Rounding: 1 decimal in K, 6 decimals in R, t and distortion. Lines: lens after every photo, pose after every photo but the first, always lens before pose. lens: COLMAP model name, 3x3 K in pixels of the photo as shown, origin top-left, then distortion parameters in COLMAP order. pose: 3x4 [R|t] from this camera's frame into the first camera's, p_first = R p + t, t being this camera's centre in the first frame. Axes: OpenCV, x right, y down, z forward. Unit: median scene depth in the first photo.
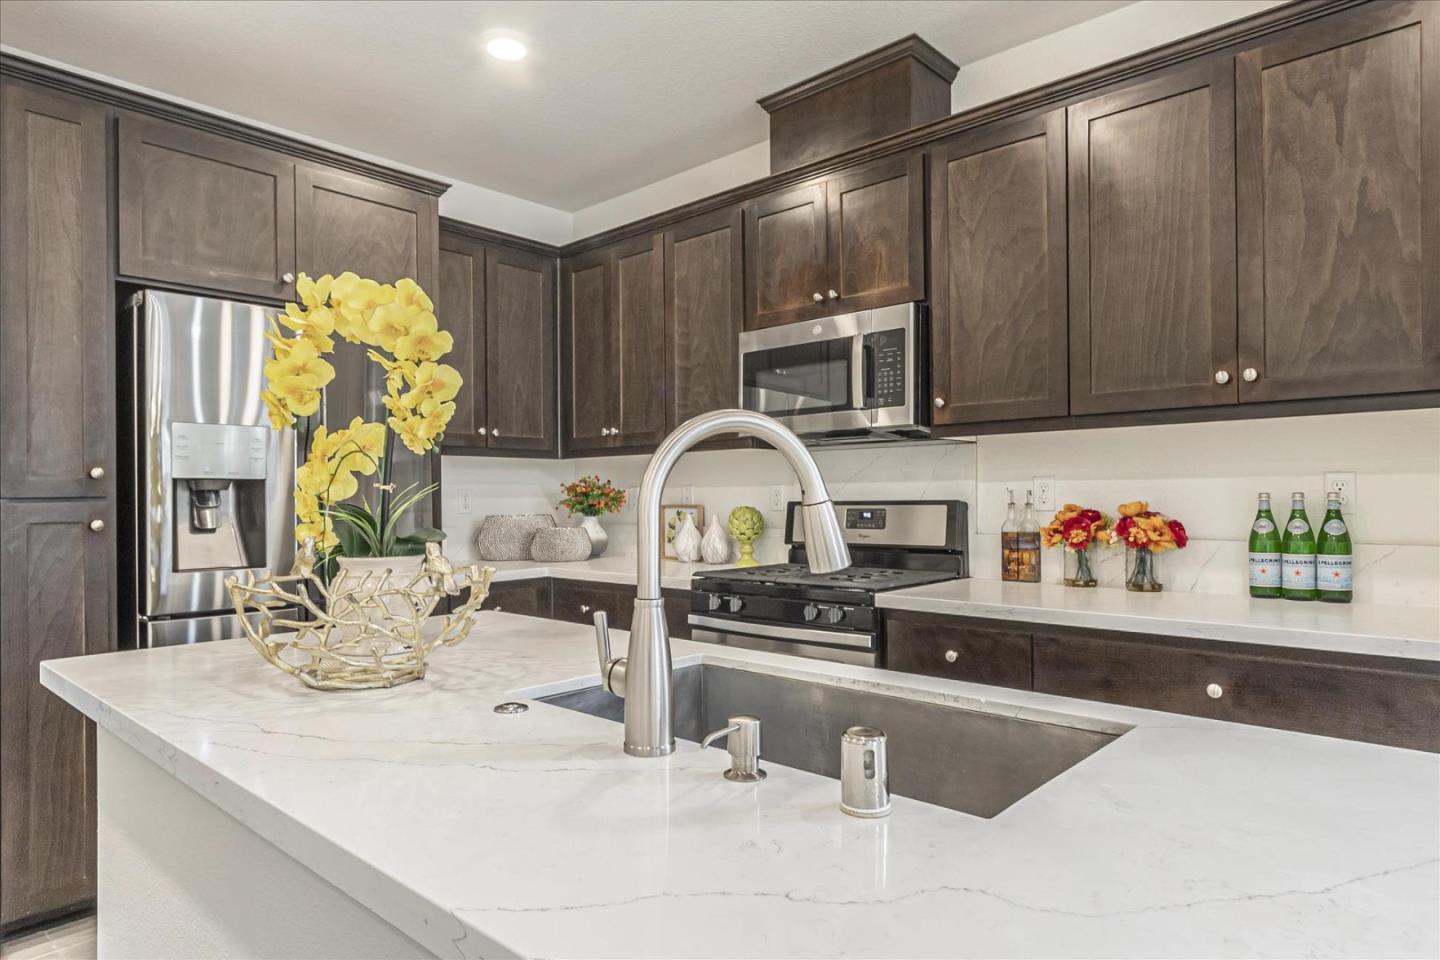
lens RADIAL K [[855.1, 0, 715.9], [0, 855.1, 493.5], [0, 0, 1]] dist [-0.005942, -0.002144]
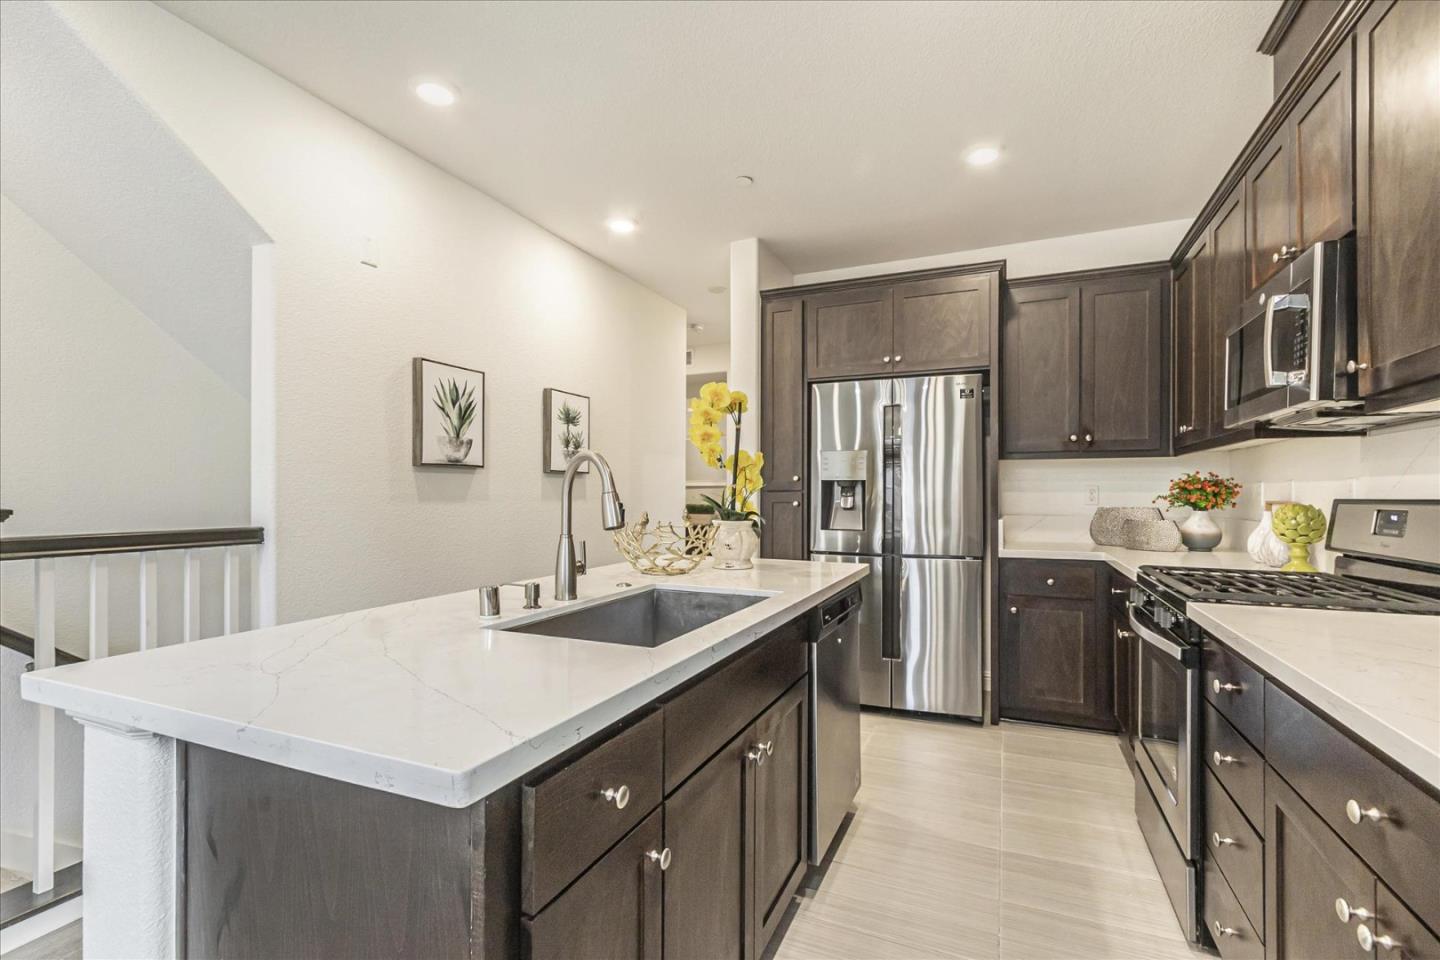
lens RADIAL K [[652.7, 0, 722.8], [0, 652.7, 490.8], [0, 0, 1]] dist [0.011247, -0.001223]
pose [[0.317470, 0.004565, -0.948257, 0.614365], [0.000394, 0.999988, 0.004946, -0.002156], [0.948268, -0.001944, 0.317465, 0.292278]]
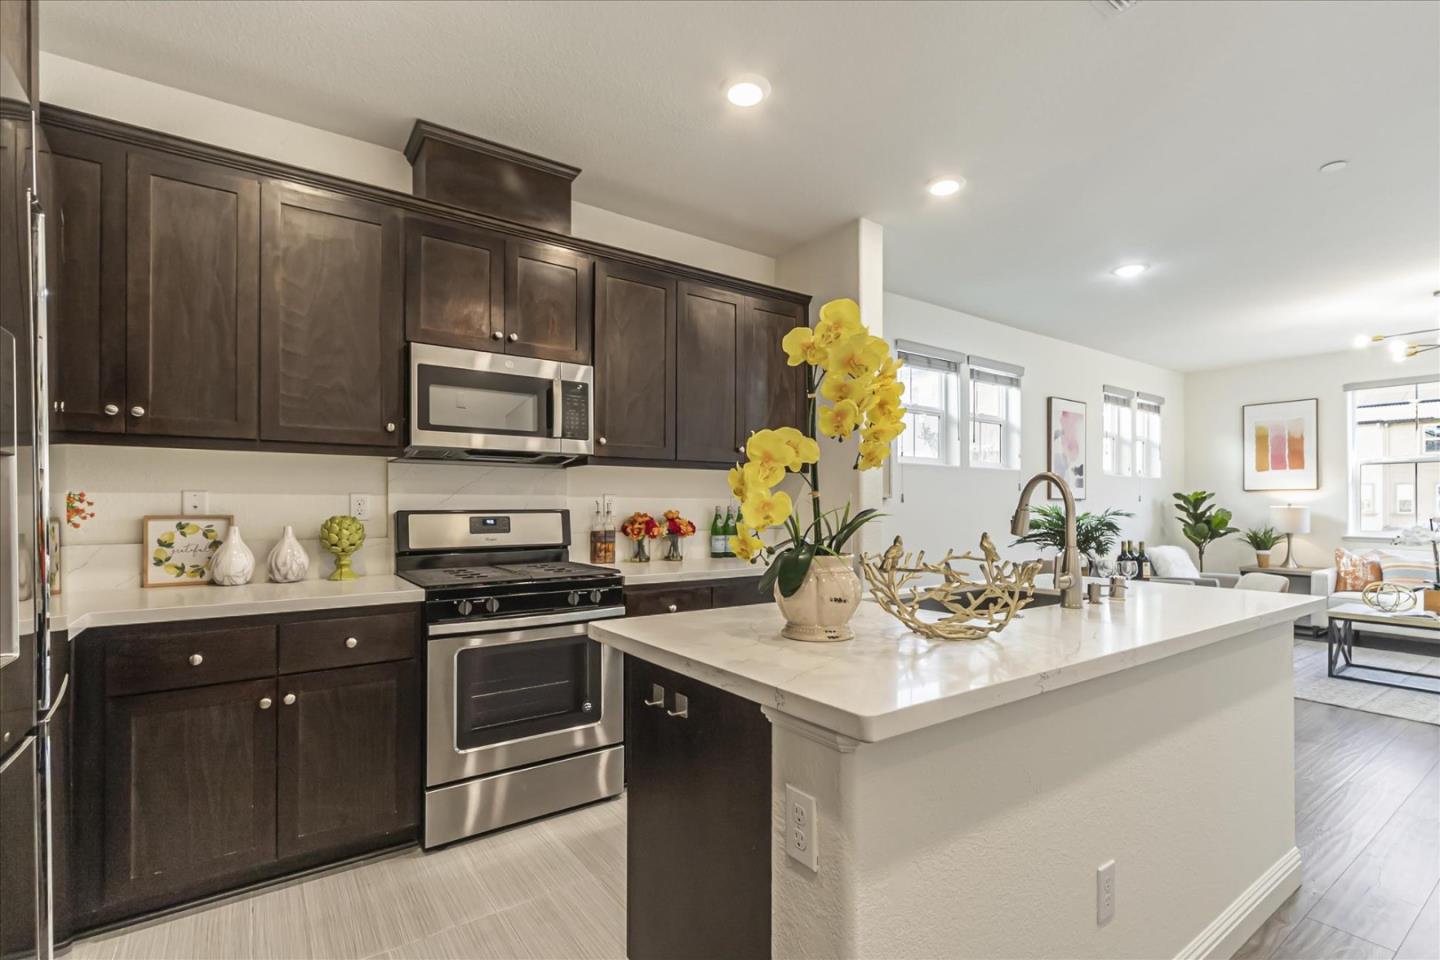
lens RADIAL K [[652.7, 0, 723.0], [0, 652.7, 501.0], [0, 0, 1]] dist [0.011247, -0.001223]
pose [[0.210906, 0.019686, 0.977308, -0.729226], [-0.004665, 0.999806, -0.019133, 0.013495], [-0.977495, -0.000524, 0.210957, 0.547355]]
